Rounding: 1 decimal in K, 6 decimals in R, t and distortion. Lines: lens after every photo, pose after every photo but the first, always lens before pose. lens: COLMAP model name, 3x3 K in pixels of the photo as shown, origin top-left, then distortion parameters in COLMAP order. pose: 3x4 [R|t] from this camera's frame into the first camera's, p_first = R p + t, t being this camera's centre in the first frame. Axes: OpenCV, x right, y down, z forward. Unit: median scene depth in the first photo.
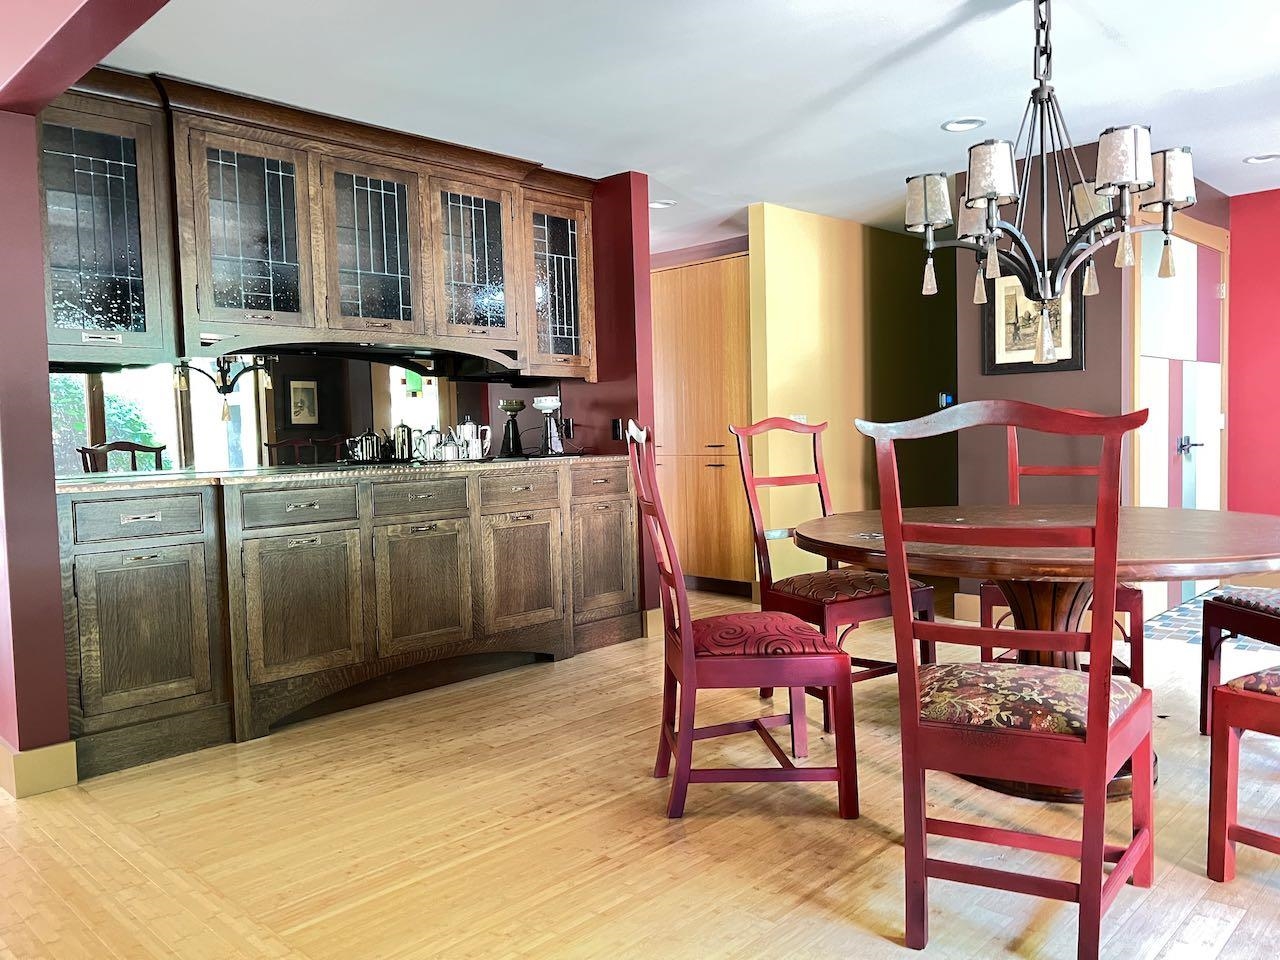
lens RADIAL K [[969.9, 0, 649.8], [0, 969.9, 487.7], [0, 0, 1]] dist [0.046535, -0.060532]
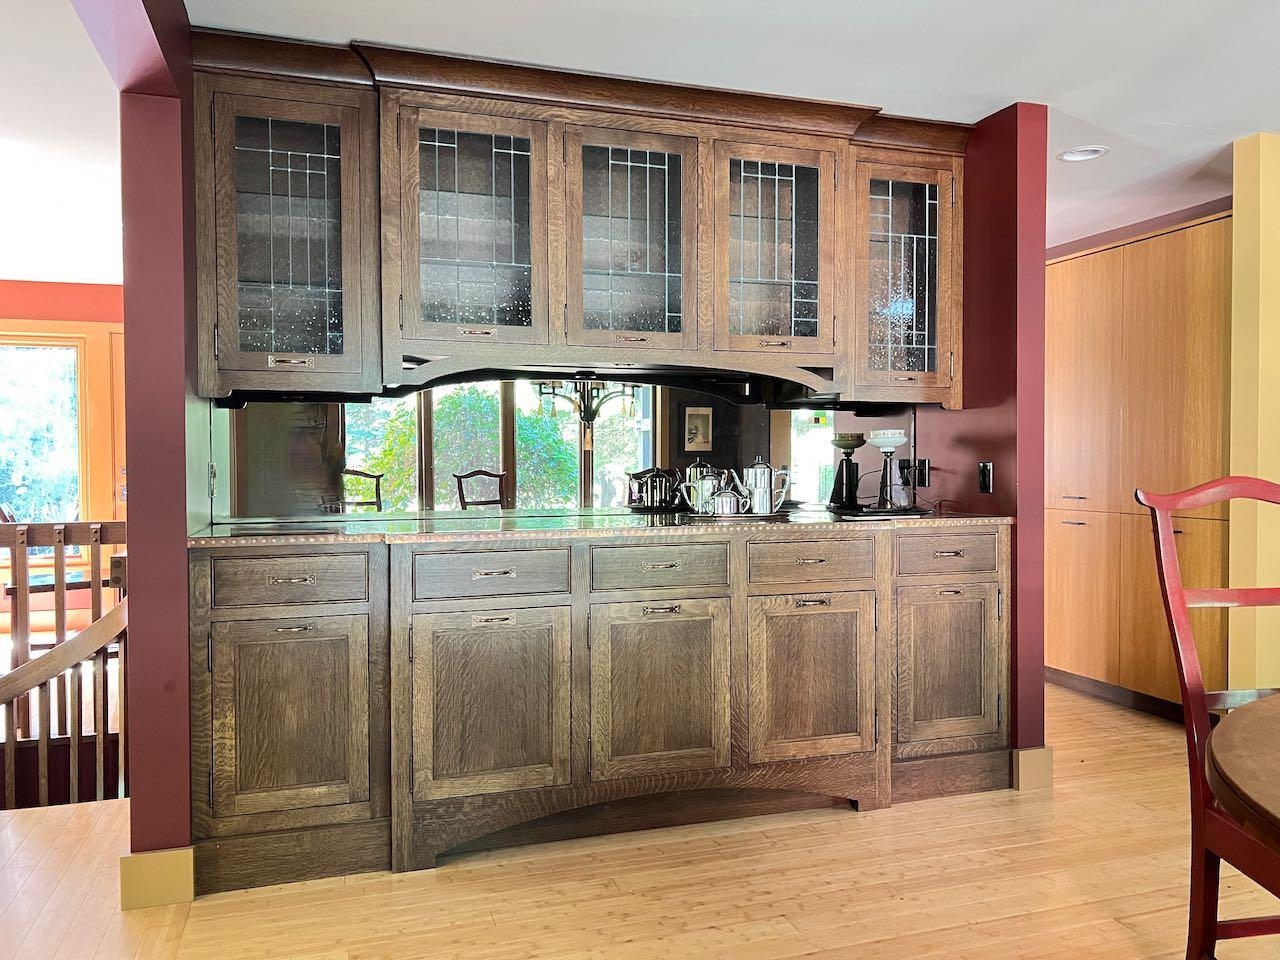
lens RADIAL K [[969.9, 0, 644.2], [0, 969.9, 482.3], [0, 0, 1]] dist [0.046535, -0.060532]
pose [[0.882492, 0.036016, -0.468946, 0.094452], [-0.049112, 0.998670, -0.015721, -0.041717], [0.467756, 0.036905, 0.883087, 0.331506]]
